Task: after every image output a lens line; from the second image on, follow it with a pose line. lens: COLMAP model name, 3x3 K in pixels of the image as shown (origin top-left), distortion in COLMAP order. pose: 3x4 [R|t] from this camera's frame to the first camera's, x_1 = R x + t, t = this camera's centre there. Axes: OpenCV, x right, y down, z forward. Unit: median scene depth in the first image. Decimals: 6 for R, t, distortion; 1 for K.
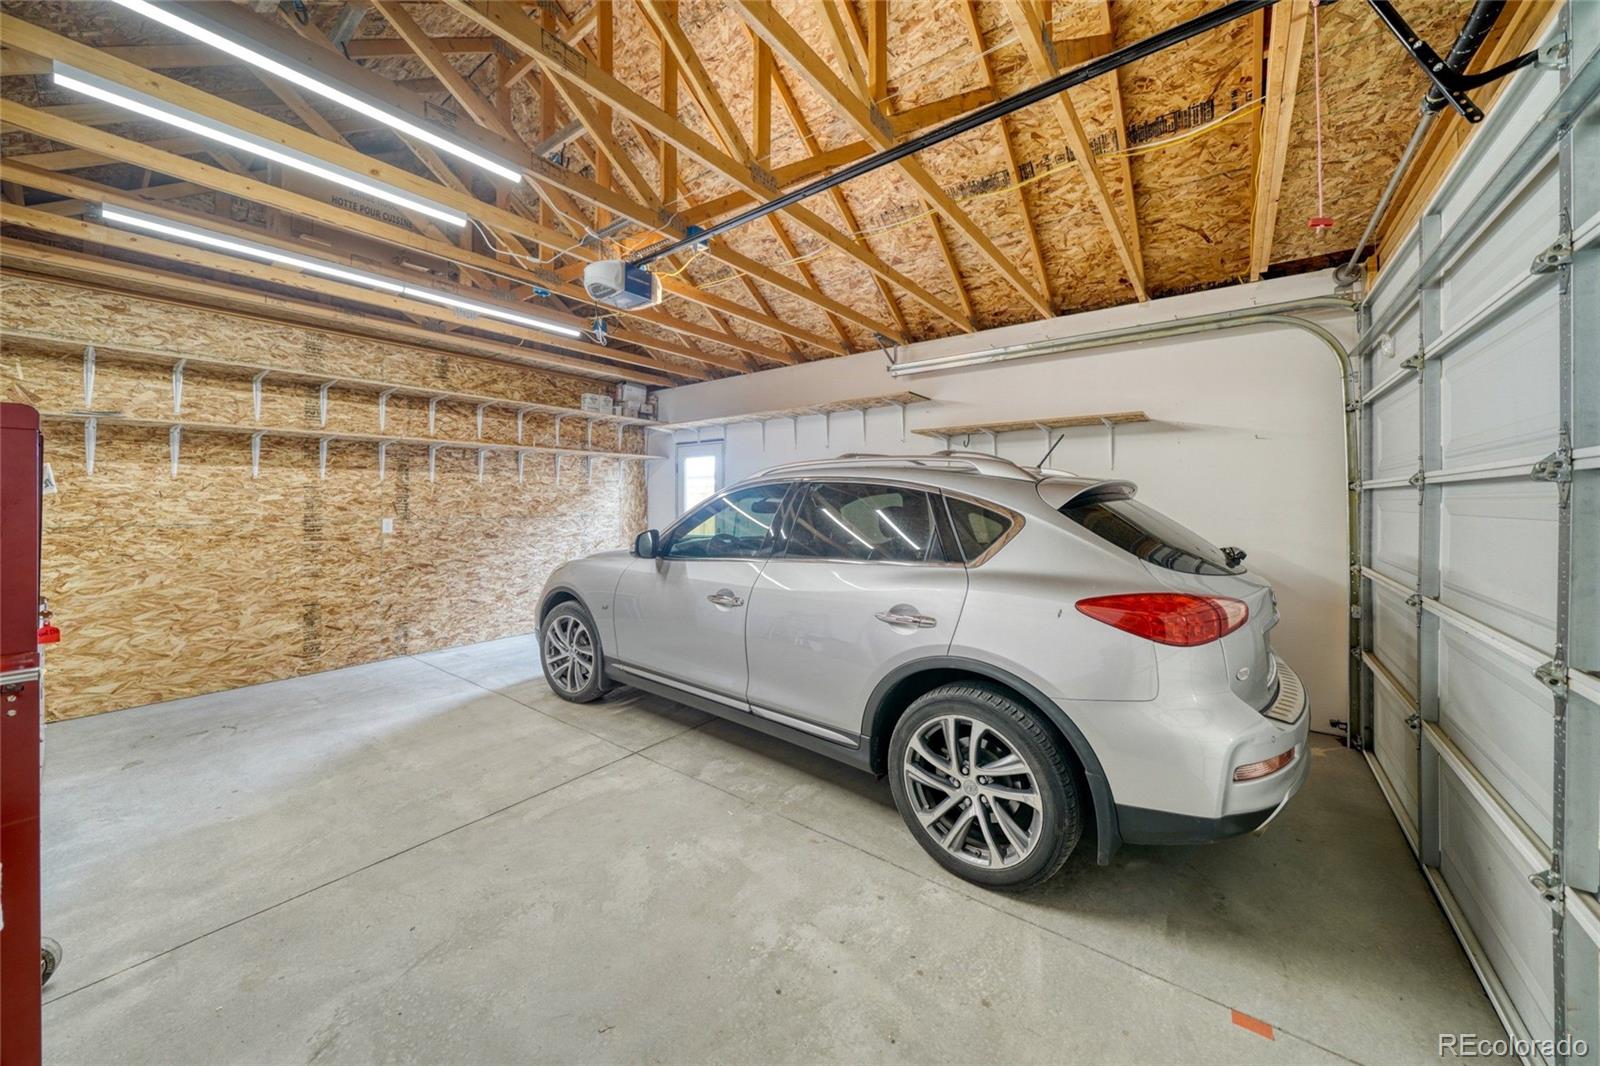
lens RADIAL K [[559.4, 0, 756.6], [0, 559.4, 501.1], [0, 0, 1]] dist [-0.009249, -0.000176]
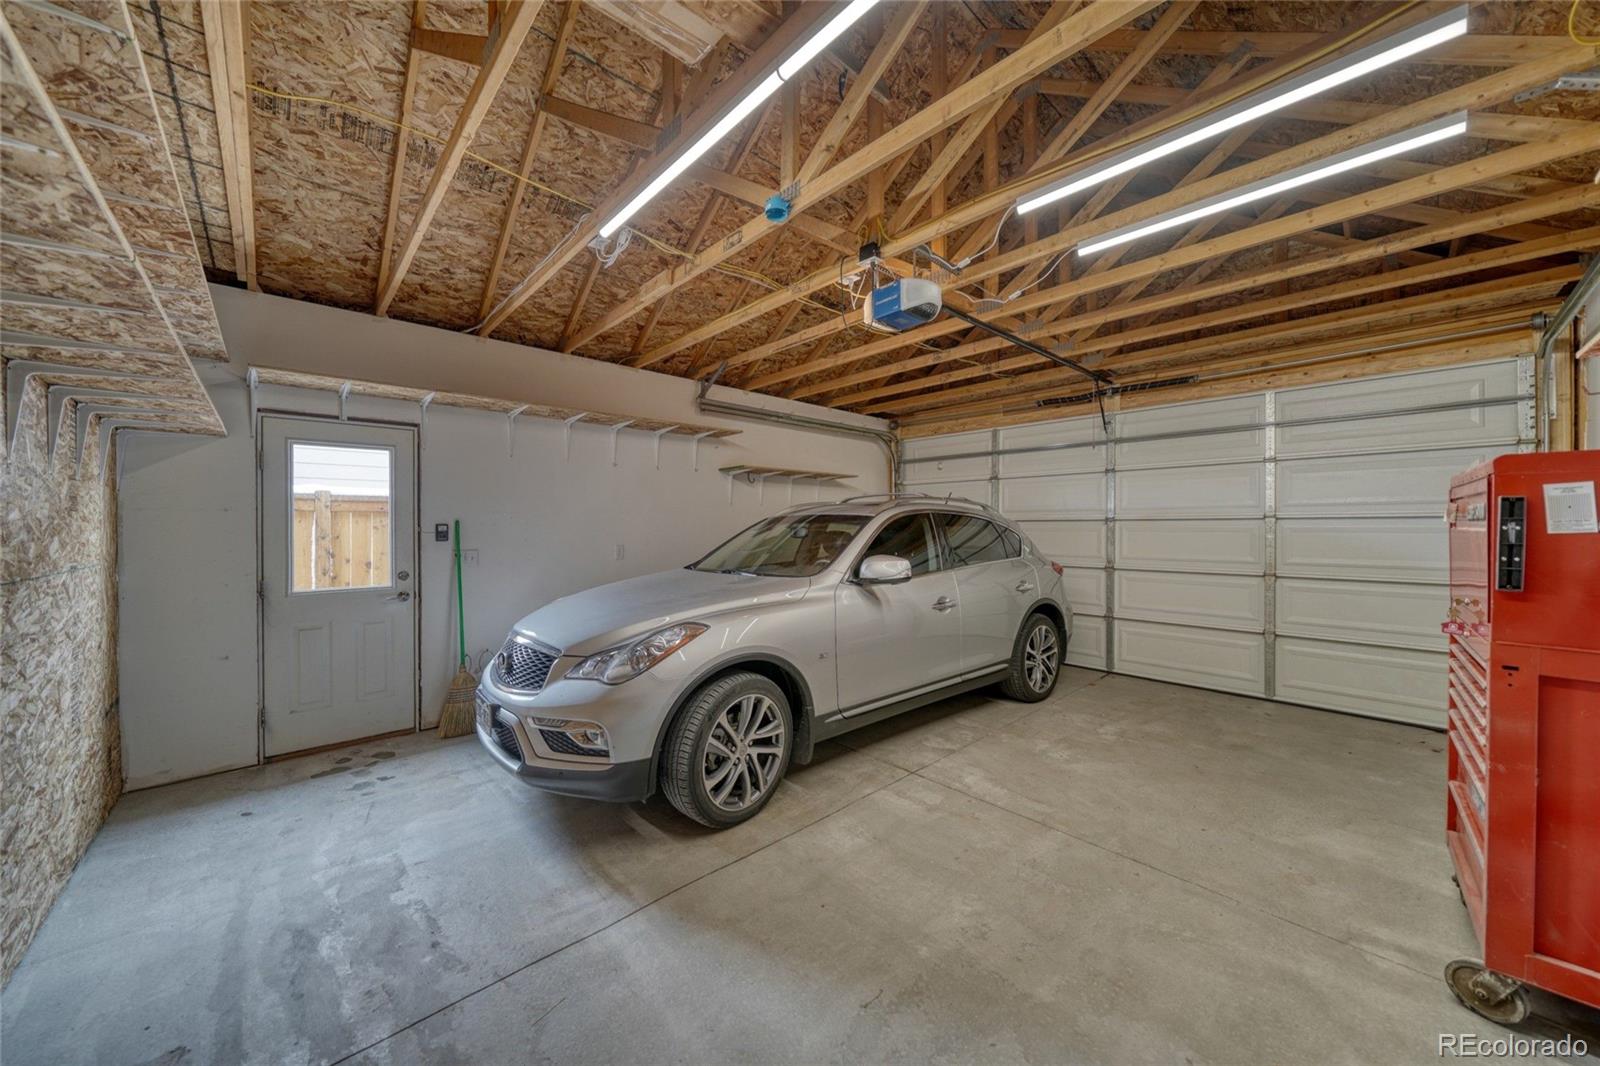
lens RADIAL K [[583.9, 0, 775.3], [0, 583.9, 524.2], [0, 0, 1]] dist [-0.007489, 0.000094]
pose [[0.154029, -0.003385, 0.988061, -1.458800], [-0.003001, 0.999988, 0.003894, -0.014329], [-0.988062, -0.003565, 0.154017, 1.198513]]
